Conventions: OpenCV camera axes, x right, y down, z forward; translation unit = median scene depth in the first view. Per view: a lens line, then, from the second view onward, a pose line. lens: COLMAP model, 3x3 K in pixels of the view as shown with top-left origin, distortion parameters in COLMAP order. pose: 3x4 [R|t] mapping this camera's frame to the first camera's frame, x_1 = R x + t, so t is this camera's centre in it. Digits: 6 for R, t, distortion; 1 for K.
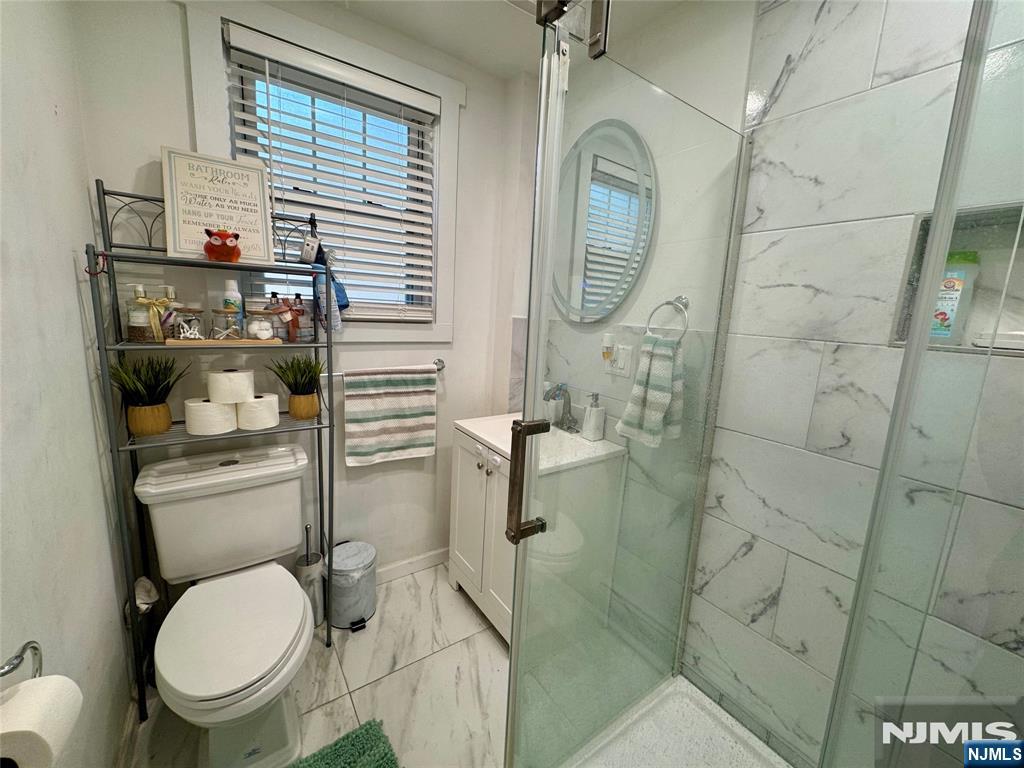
lens RADIAL K [[407.3, 0, 510.9], [0, 407.3, 384.0], [0, 0, 1]] dist [-0.002349, 0.000558]
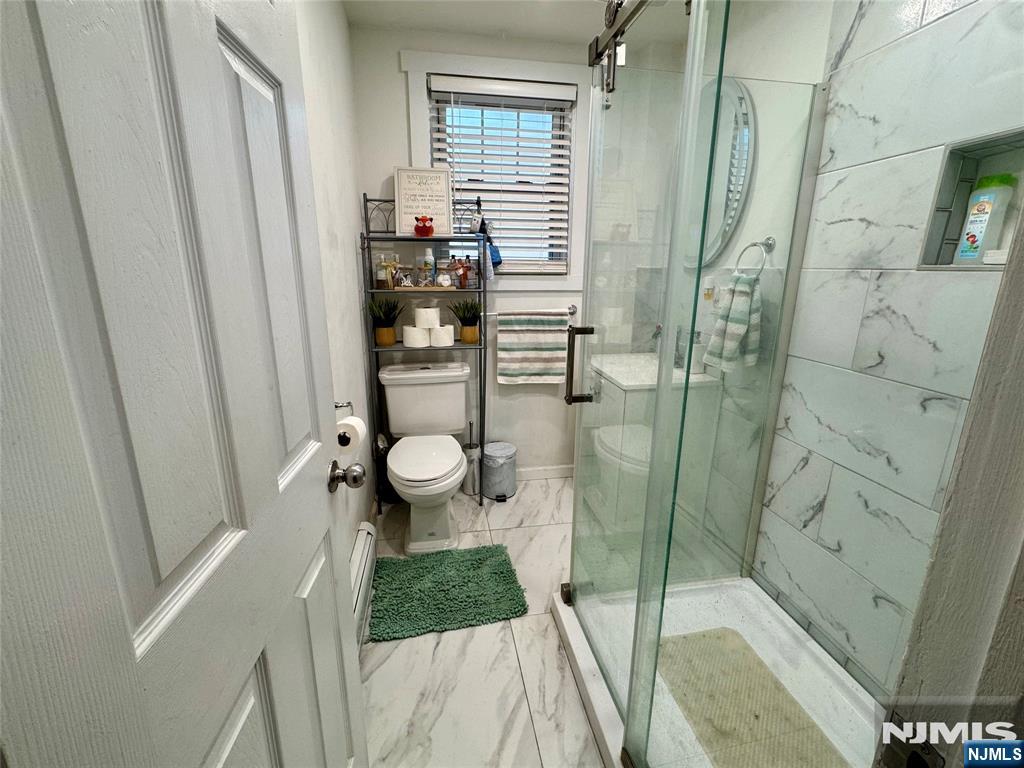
lens RADIAL K [[444.8, 0, 514.4], [0, 444.8, 384.5], [0, 0, 1]] dist [-0.001030, 0.000101]
pose [[0.907942, 0.062798, -0.414364, 0.325214], [-0.036181, 0.996764, 0.071785, 0.121266], [0.417531, -0.050185, 0.907276, -0.403455]]
